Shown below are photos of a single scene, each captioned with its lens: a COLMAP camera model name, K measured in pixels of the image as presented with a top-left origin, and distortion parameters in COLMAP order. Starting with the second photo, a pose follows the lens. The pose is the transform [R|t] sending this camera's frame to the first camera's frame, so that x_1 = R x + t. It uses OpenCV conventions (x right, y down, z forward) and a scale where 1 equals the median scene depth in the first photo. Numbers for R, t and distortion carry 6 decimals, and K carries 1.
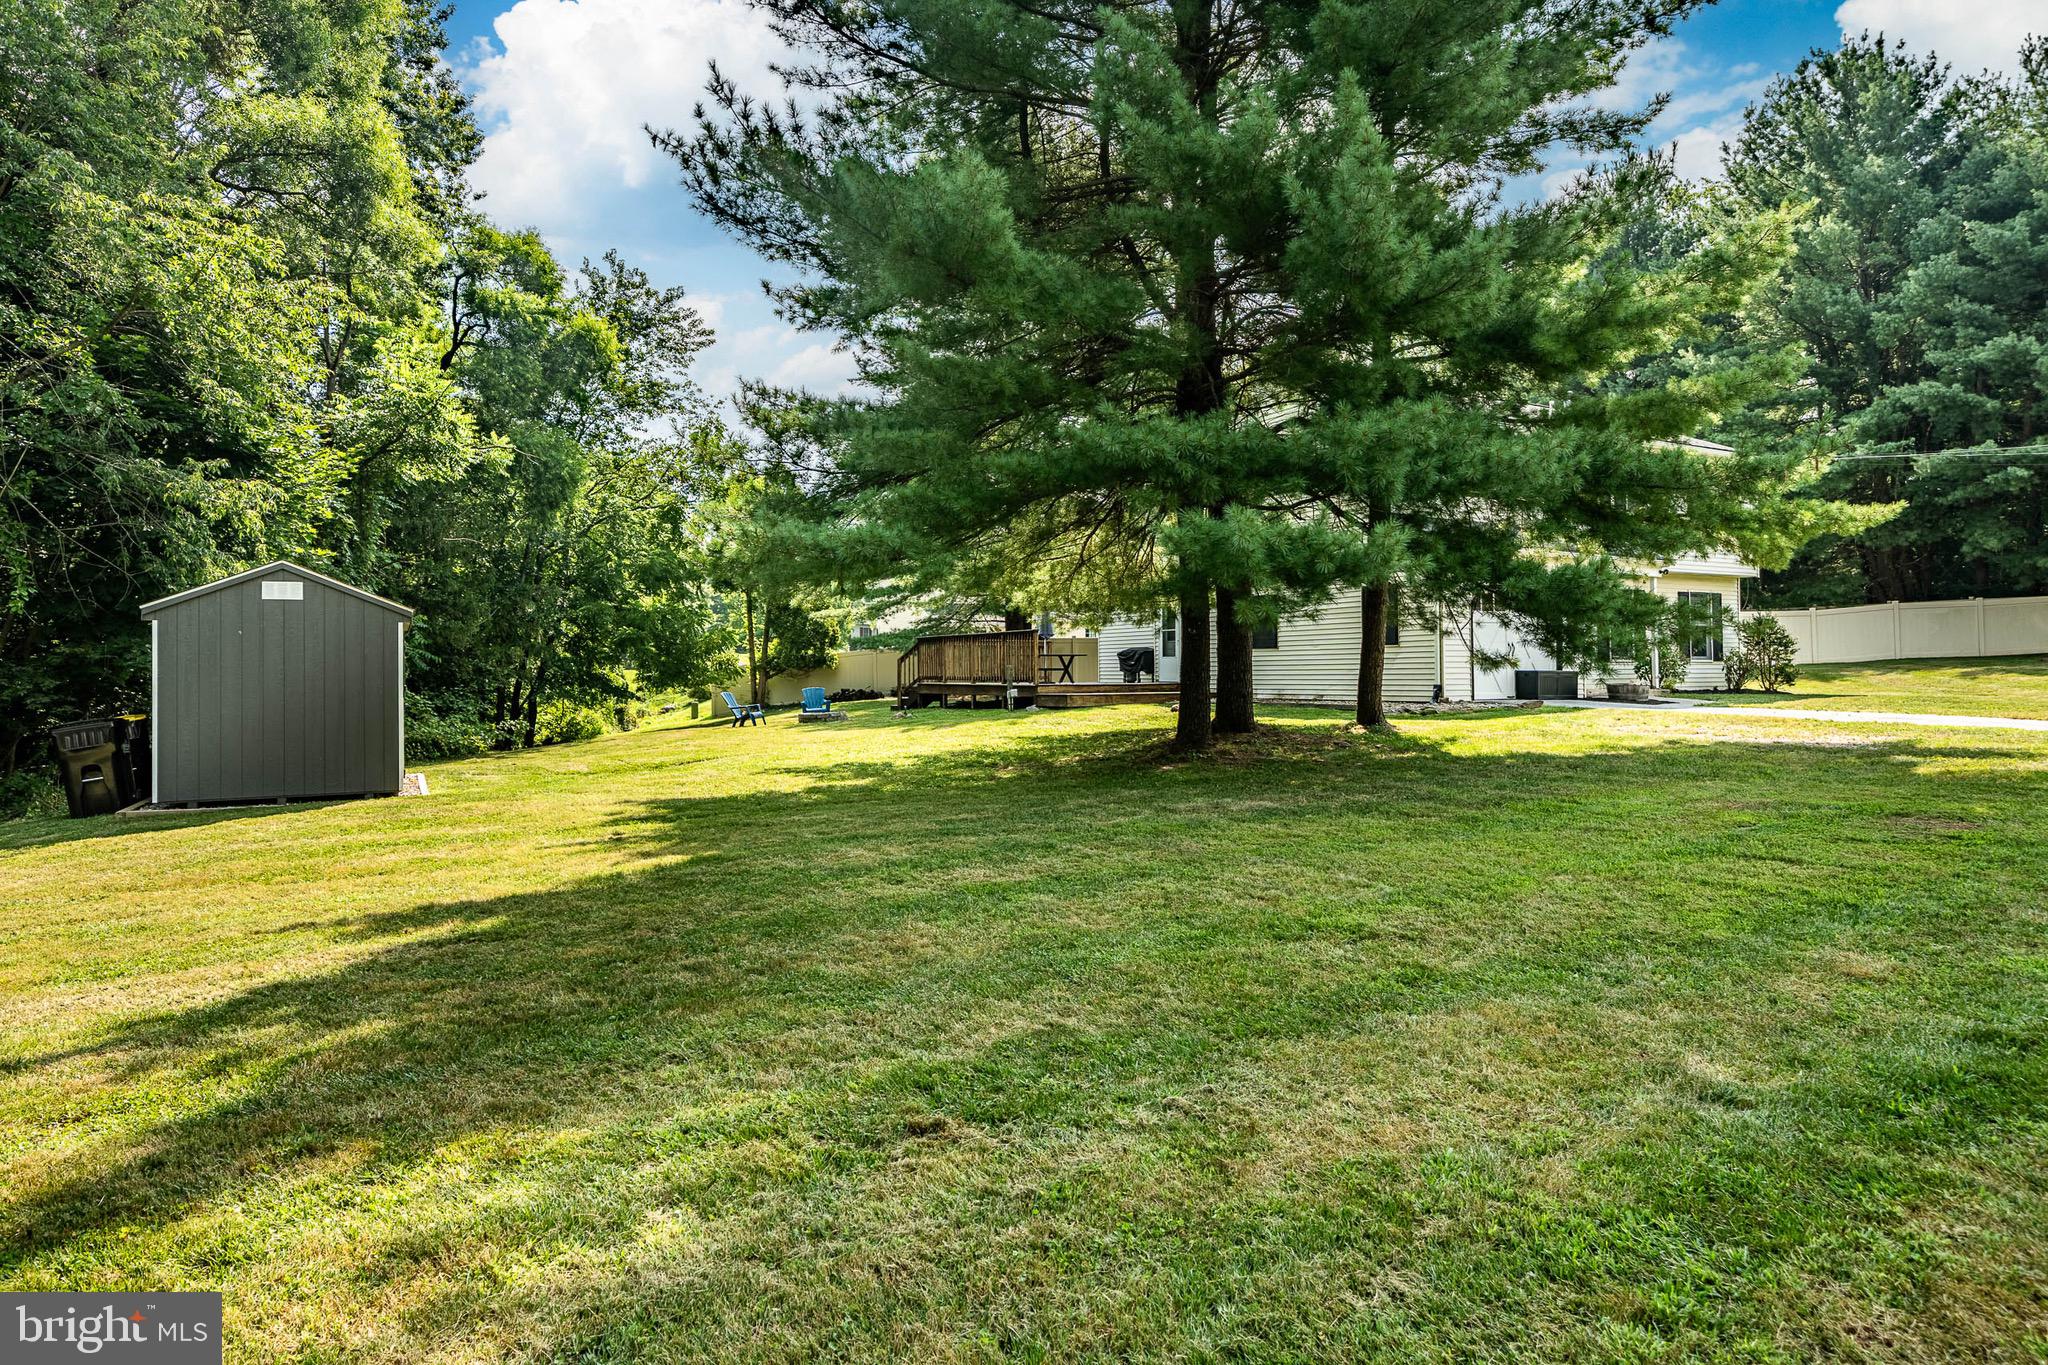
lens RADIAL K [[1221.7, 0, 1009.5], [0, 1221.7, 677.0], [0, 0, 1]] dist [-0.007530, -0.001145]
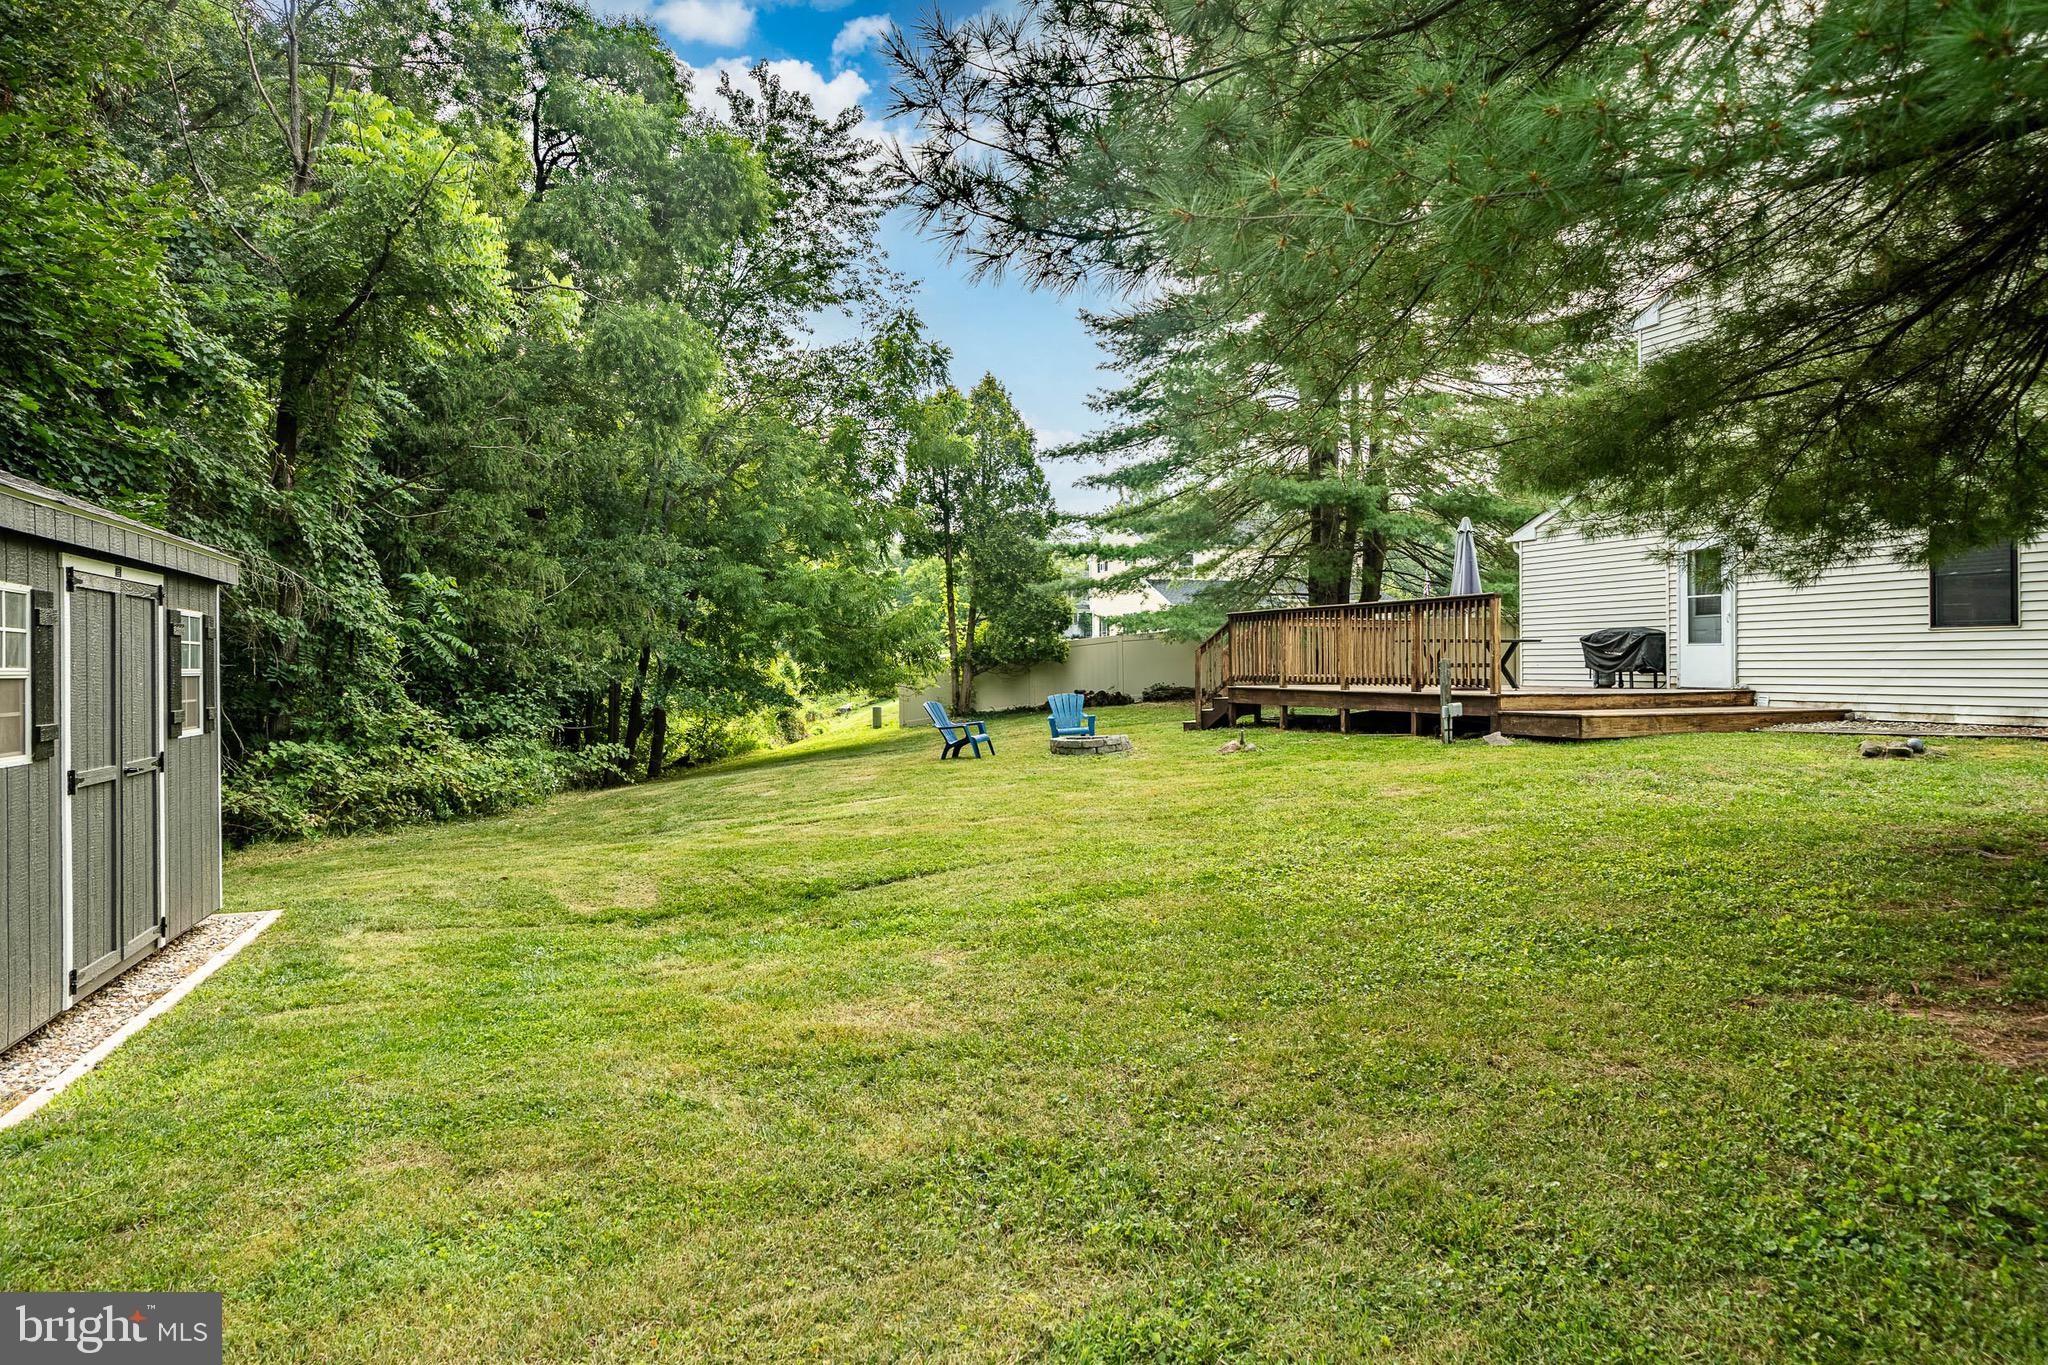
lens RADIAL K [[1276.5, 0, 1033.8], [0, 1276.5, 679.0], [0, 0, 1]] dist [-0.002381, 0.000573]
pose [[0.991895, 0.001455, -0.127055, -0.074836], [-0.000351, 0.999962, 0.008716, -0.003646], [0.127063, -0.008600, 0.991857, 0.279001]]
